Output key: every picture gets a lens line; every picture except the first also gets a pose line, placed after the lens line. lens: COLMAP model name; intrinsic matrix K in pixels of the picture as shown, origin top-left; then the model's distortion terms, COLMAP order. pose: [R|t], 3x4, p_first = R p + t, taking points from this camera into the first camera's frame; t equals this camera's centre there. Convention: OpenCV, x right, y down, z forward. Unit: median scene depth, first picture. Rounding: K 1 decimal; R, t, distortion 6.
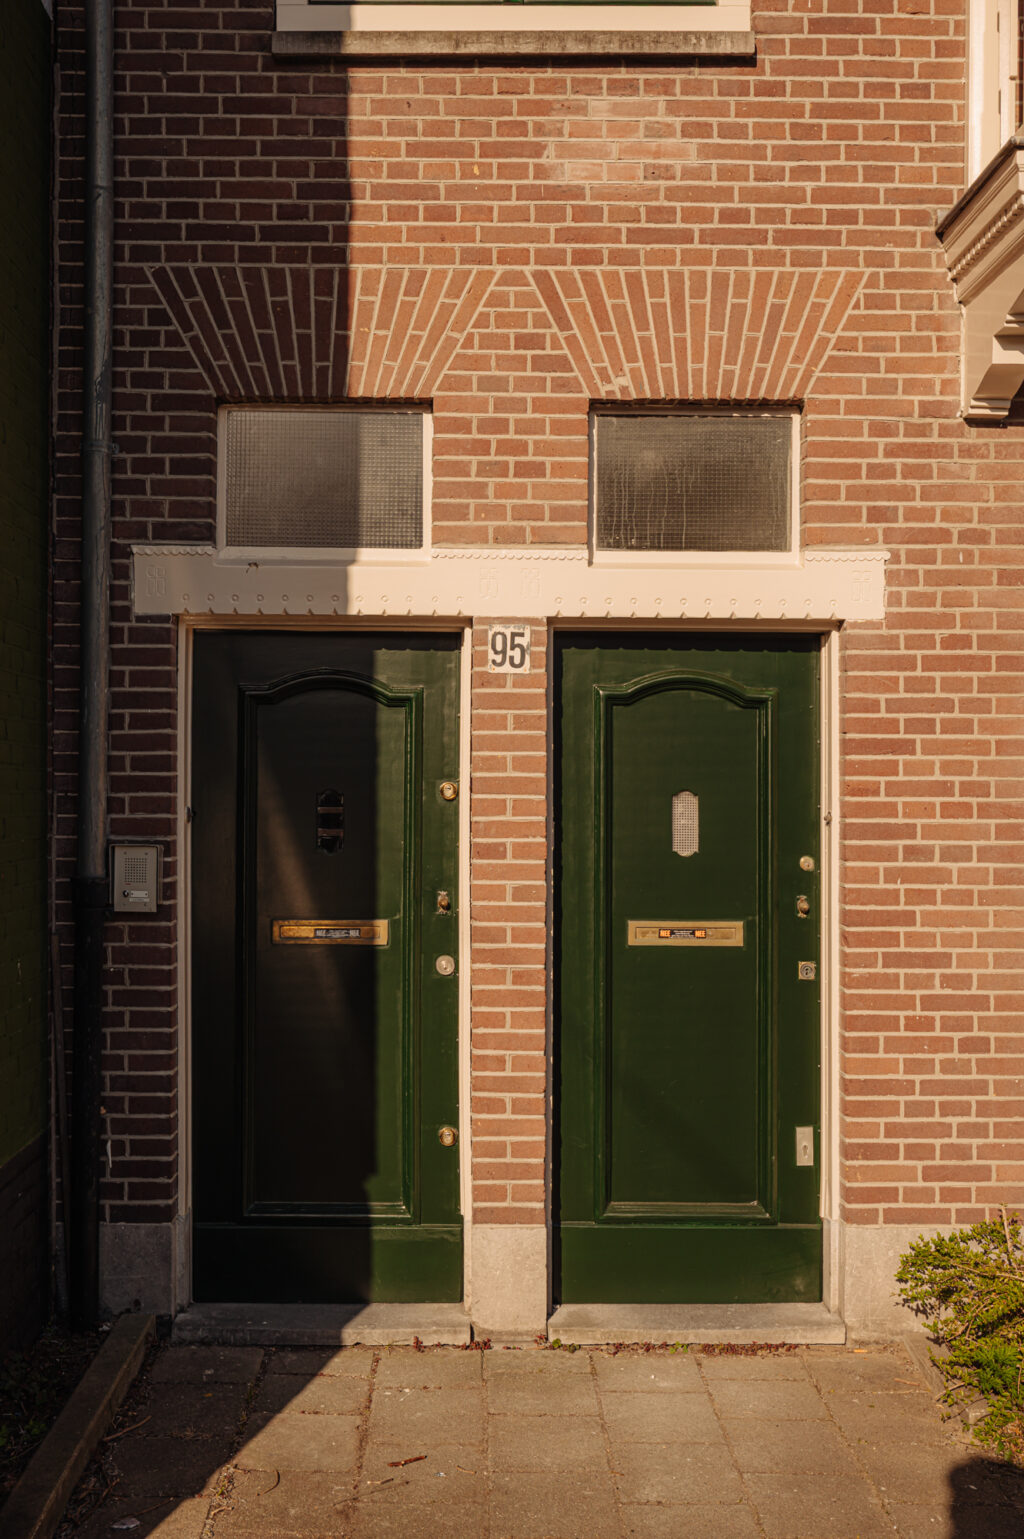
lens RADIAL K [[1549.8, 0, 511.3], [0, 1549.8, 768.2], [0, 0, 1]] dist [-0.014207, 0.000000]
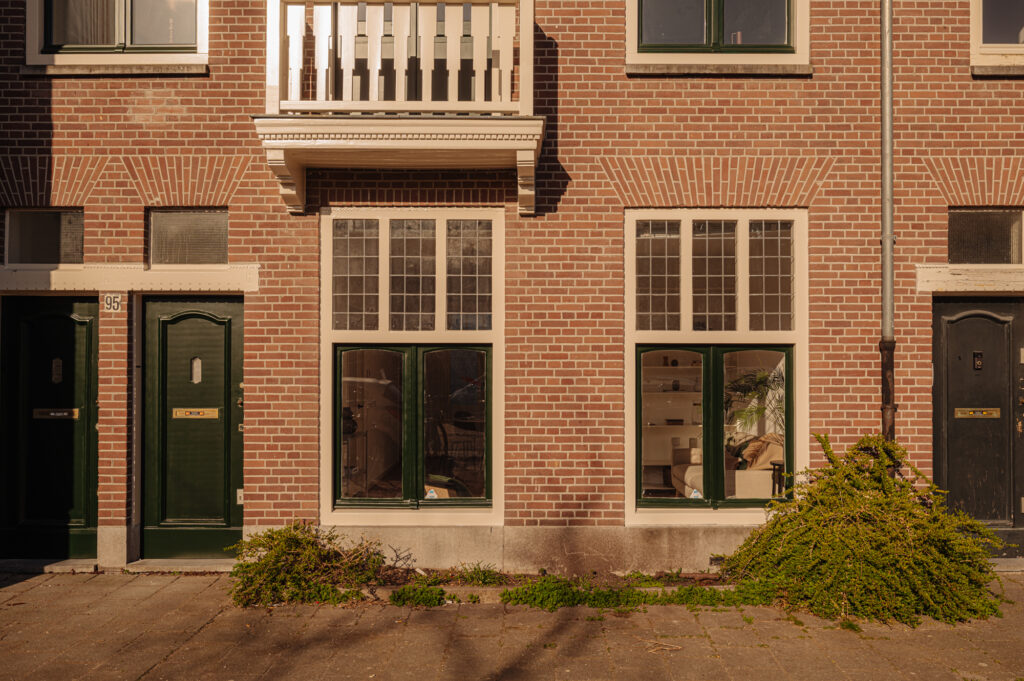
lens RADIAL K [[809.8, 0, 512.5], [0, 809.8, 341.8], [0, 0, 1]] dist [-0.001527, -0.004659]
pose [[0.999985, -0.005552, -0.000421, 0.664549], [0.005546, 0.999910, -0.012233, 0.008322], [0.000489, 0.012231, 0.999925, -0.349553]]
